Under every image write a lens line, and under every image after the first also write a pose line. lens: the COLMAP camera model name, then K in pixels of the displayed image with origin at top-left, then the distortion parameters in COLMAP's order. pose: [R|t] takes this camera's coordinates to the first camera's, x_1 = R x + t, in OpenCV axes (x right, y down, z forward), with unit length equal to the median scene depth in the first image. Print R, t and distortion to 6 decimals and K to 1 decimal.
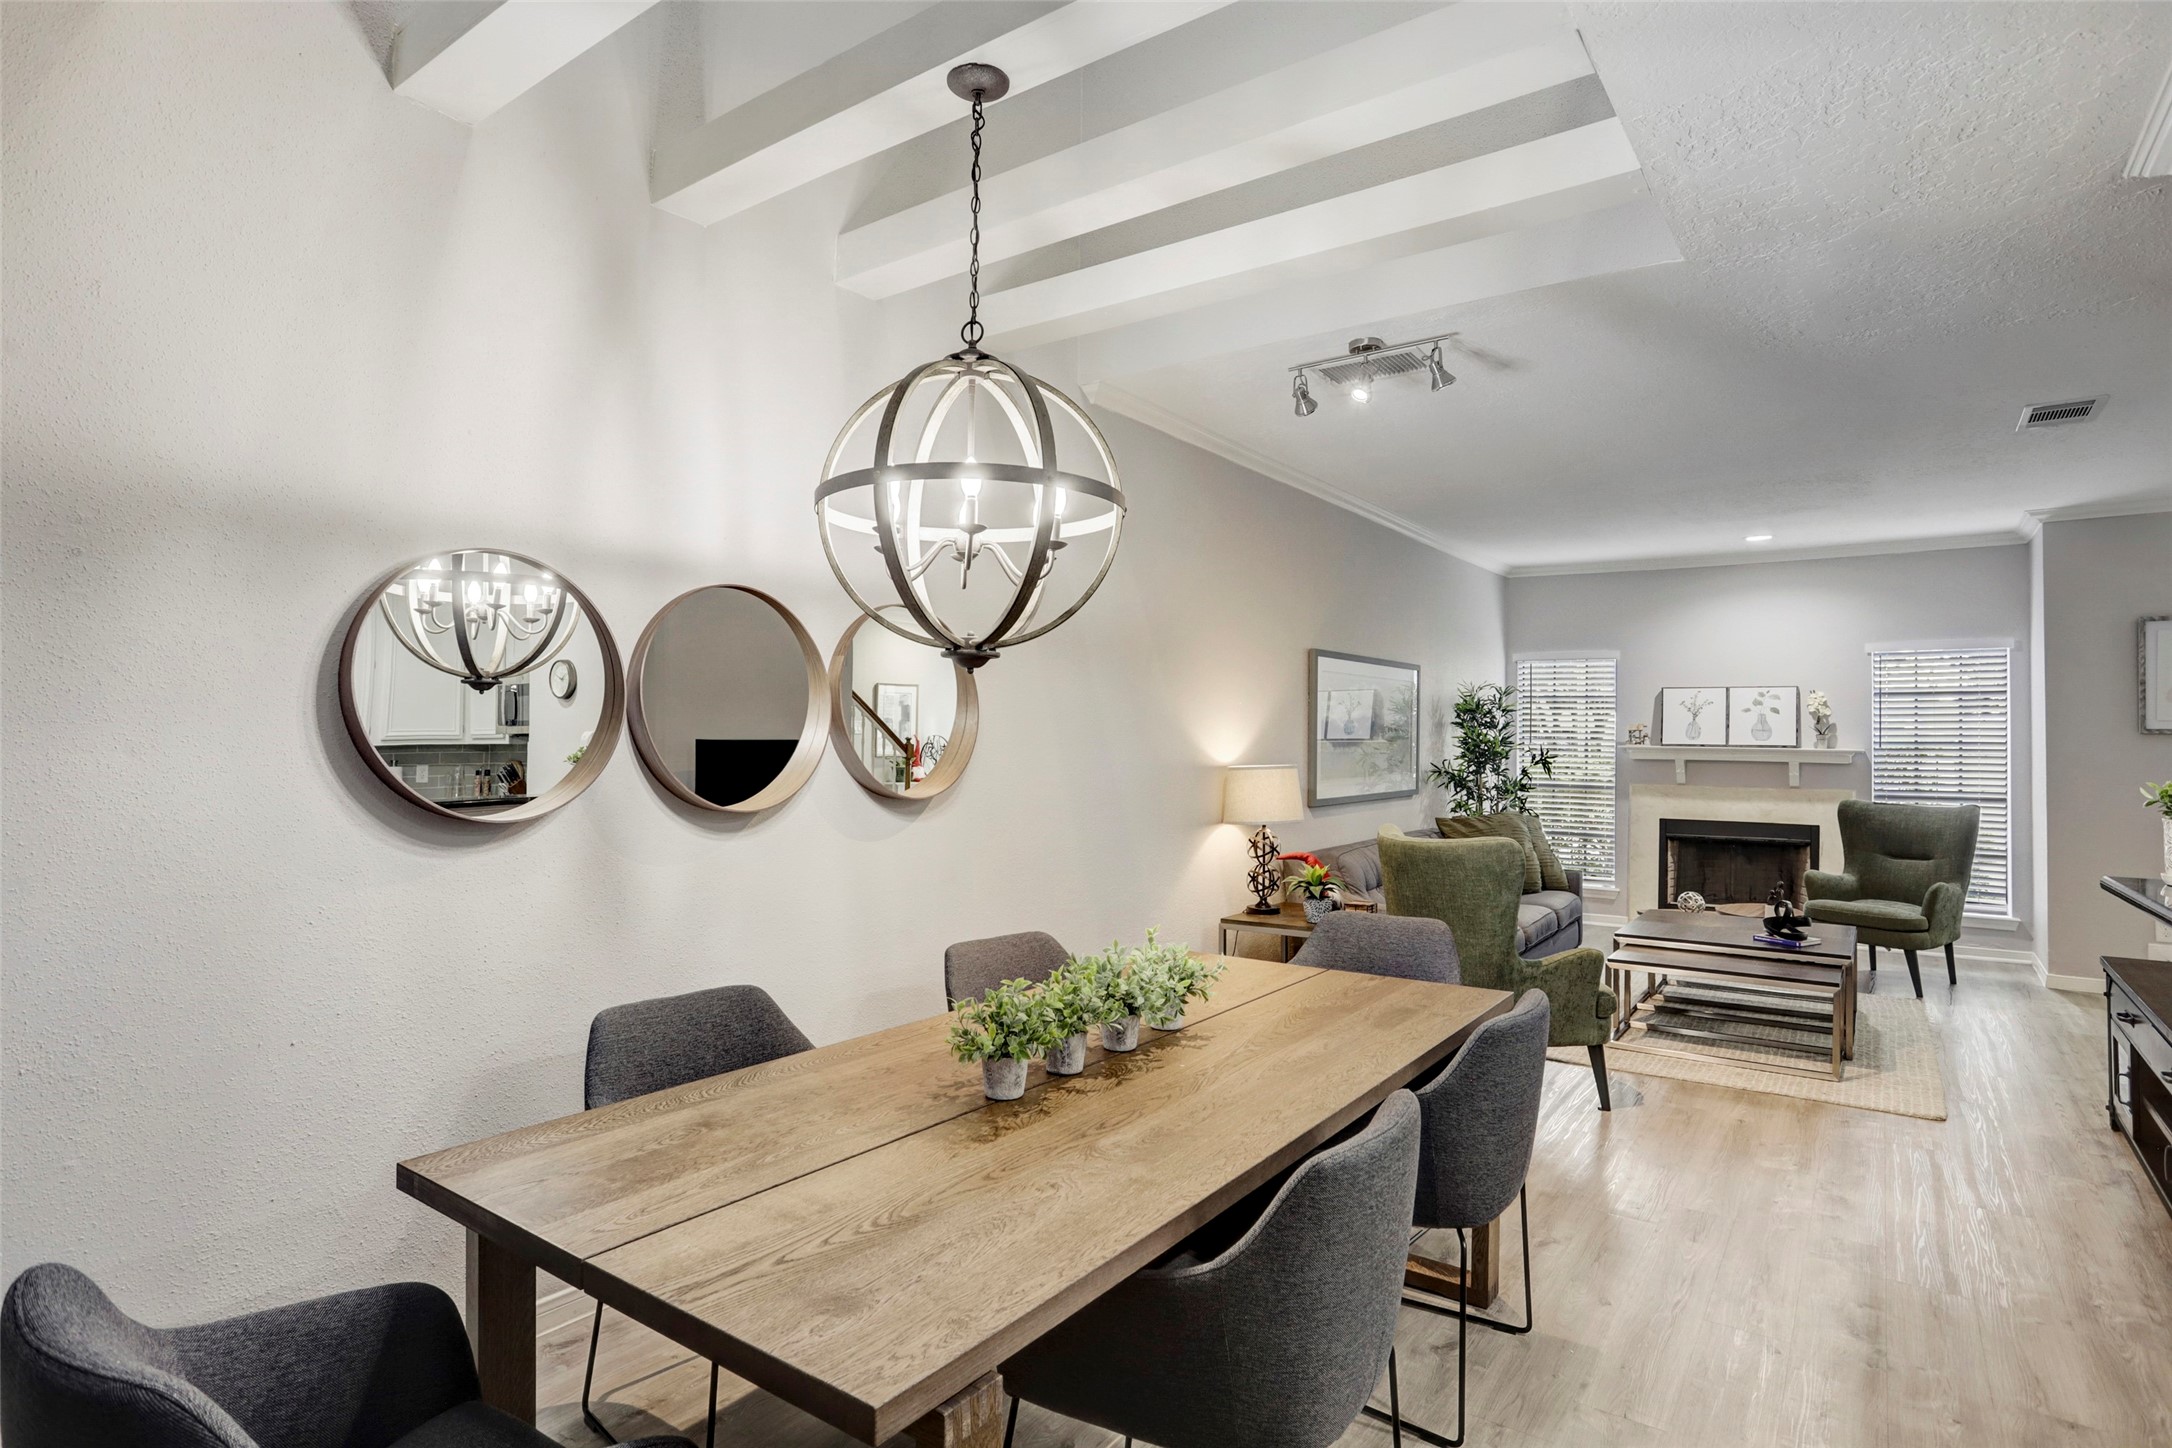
lens RADIAL K [[1244.1, 0, 983.8], [0, 1244.1, 700.7], [0, 0, 1]] dist [-0.060056, 0.030115]
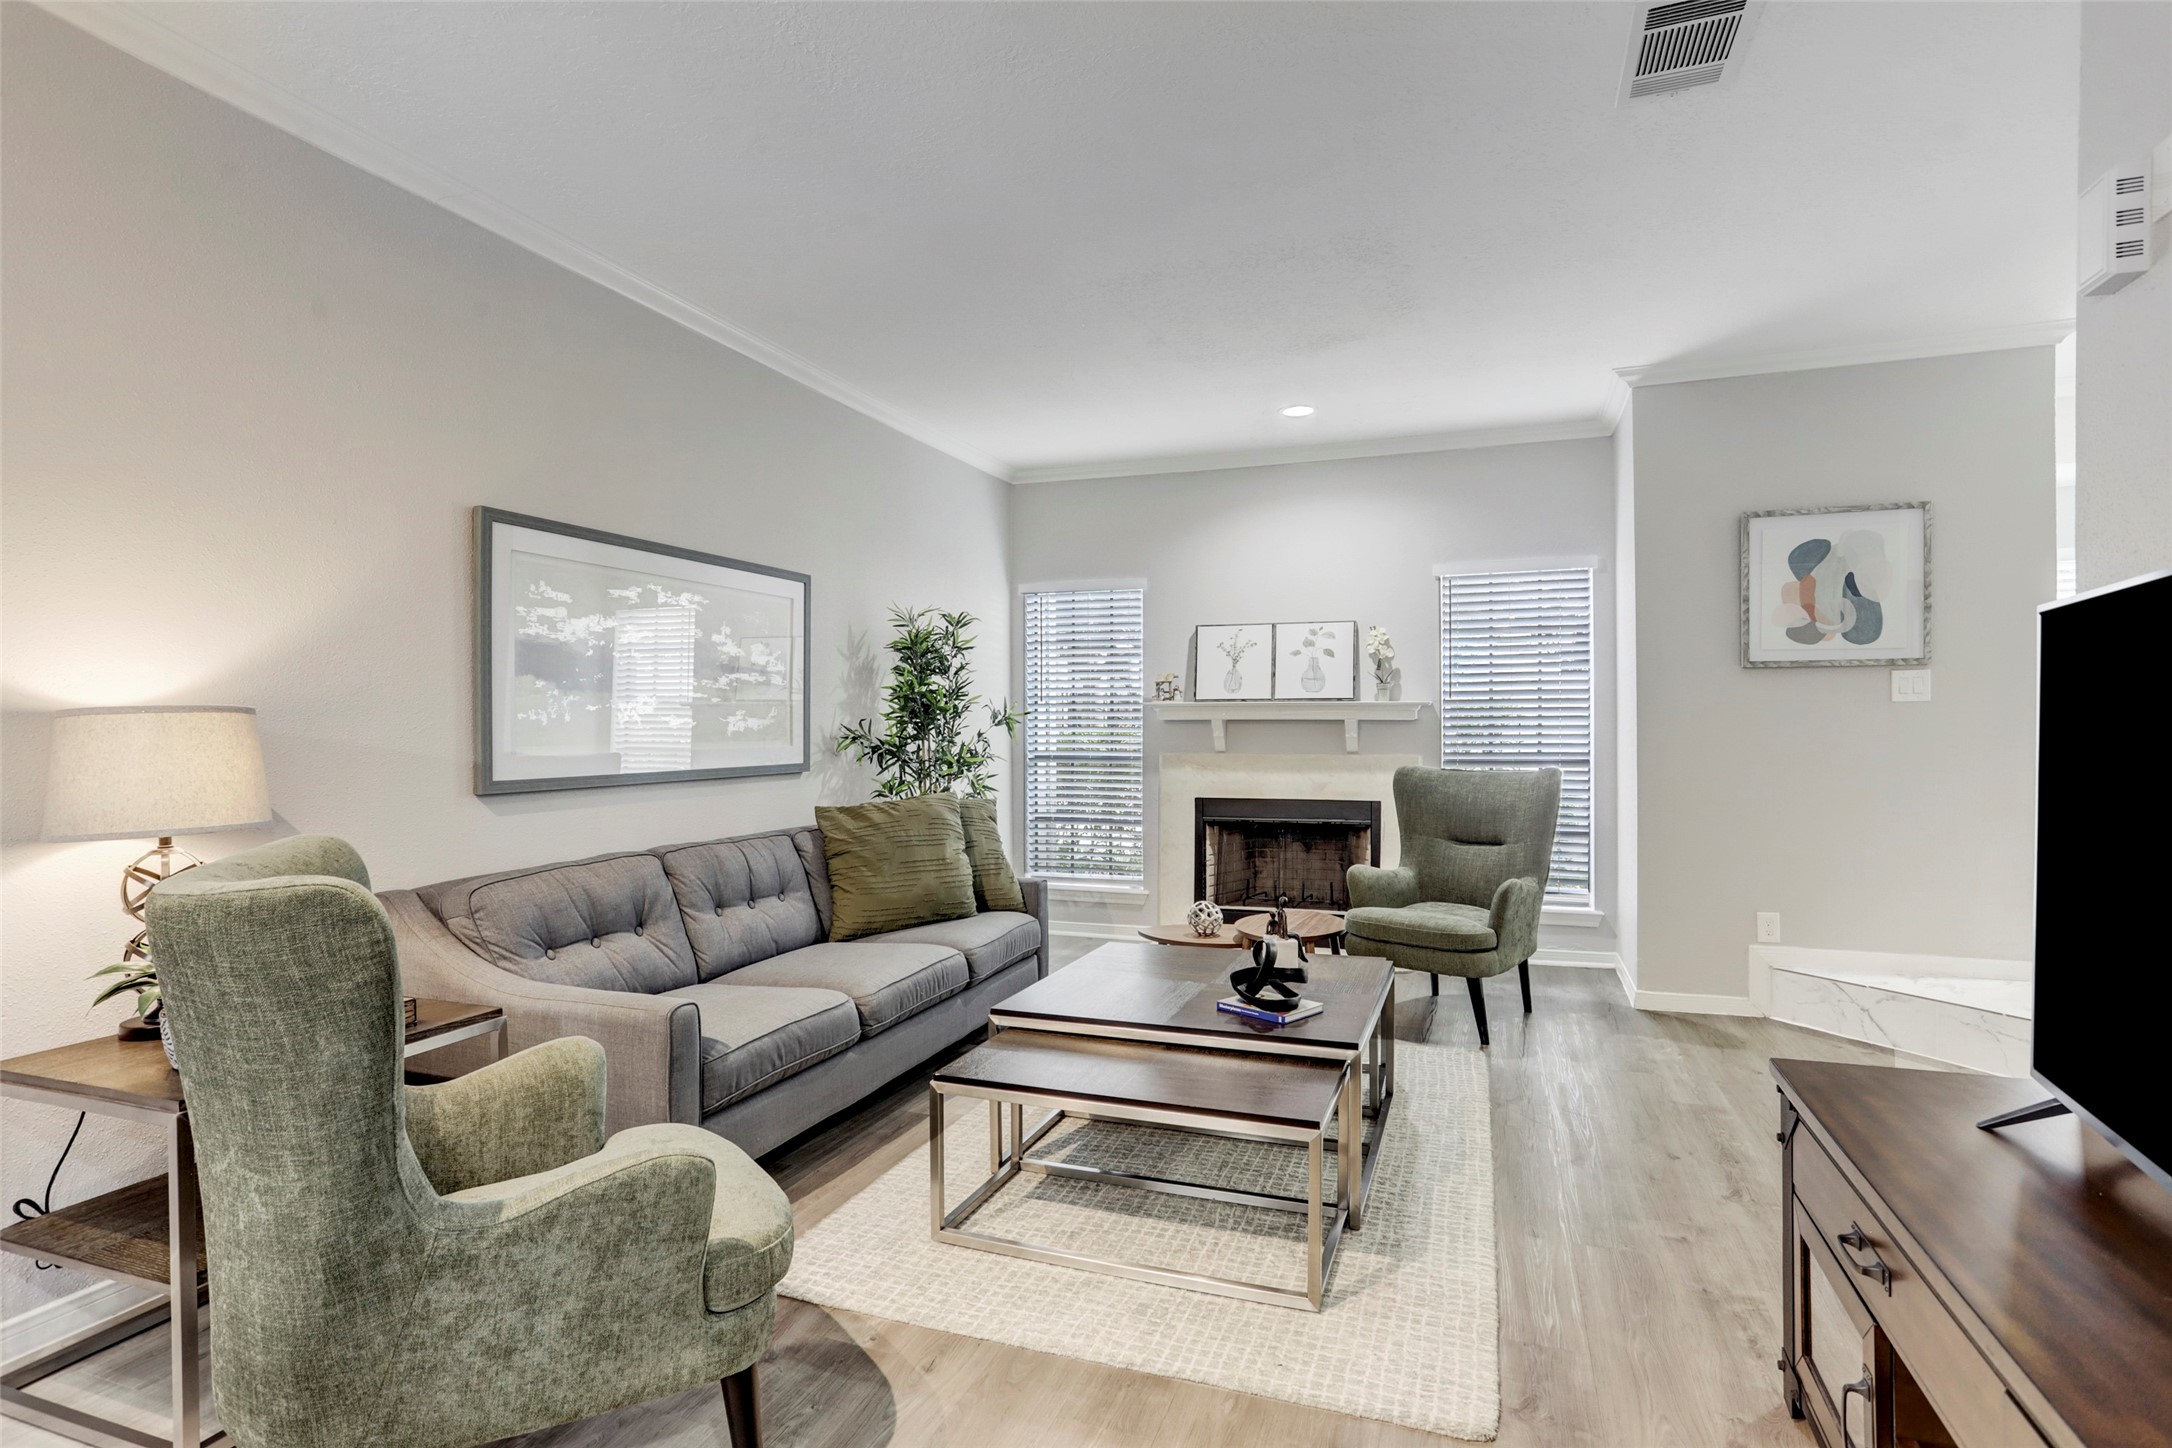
lens RADIAL K [[1178.9, 0, 1005.4], [0, 1178.9, 726.7], [0, 0, 1]] dist [-0.084473, 0.060943]
pose [[0.970320, -0.015959, 0.241297, 0.291775], [0.009346, 0.999549, 0.028523, 0.033637], [-0.241644, -0.025421, 0.970032, 0.357184]]
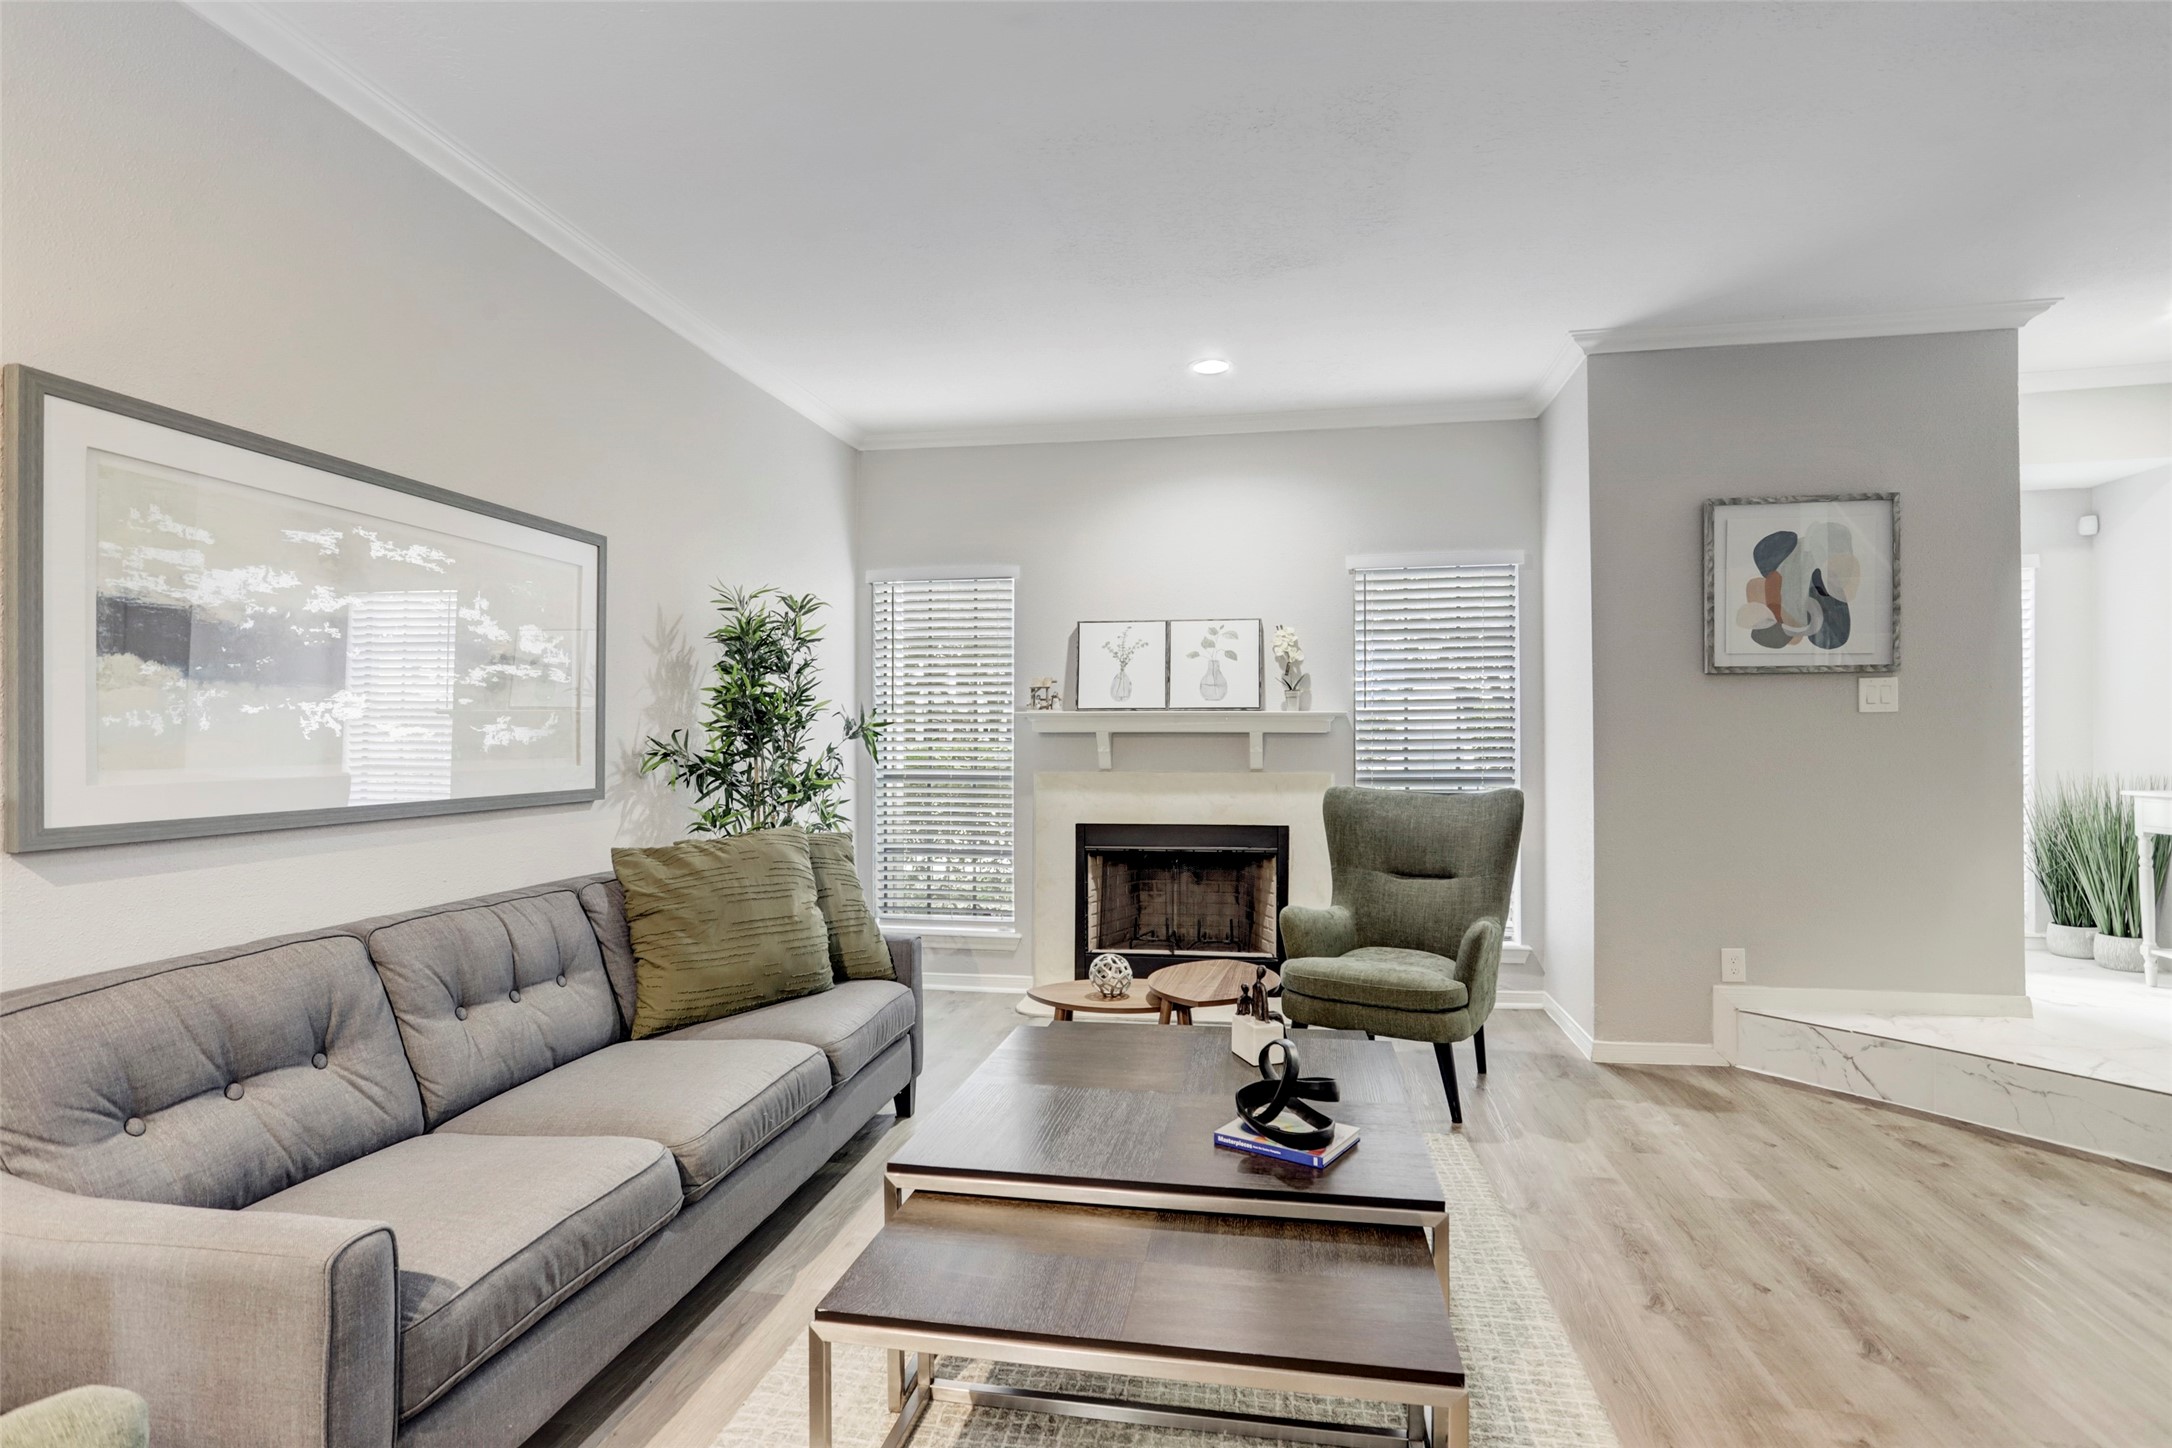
lens RADIAL K [[1186.0, 0, 1041.0], [0, 1186.0, 738.9], [0, 0, 1]] dist [-0.071408, 0.056044]
pose [[0.908205, -0.014623, 0.418271, 0.303628], [0.003568, 0.999624, 0.027200, 0.038074], [-0.418511, -0.023211, 0.907915, 0.487512]]
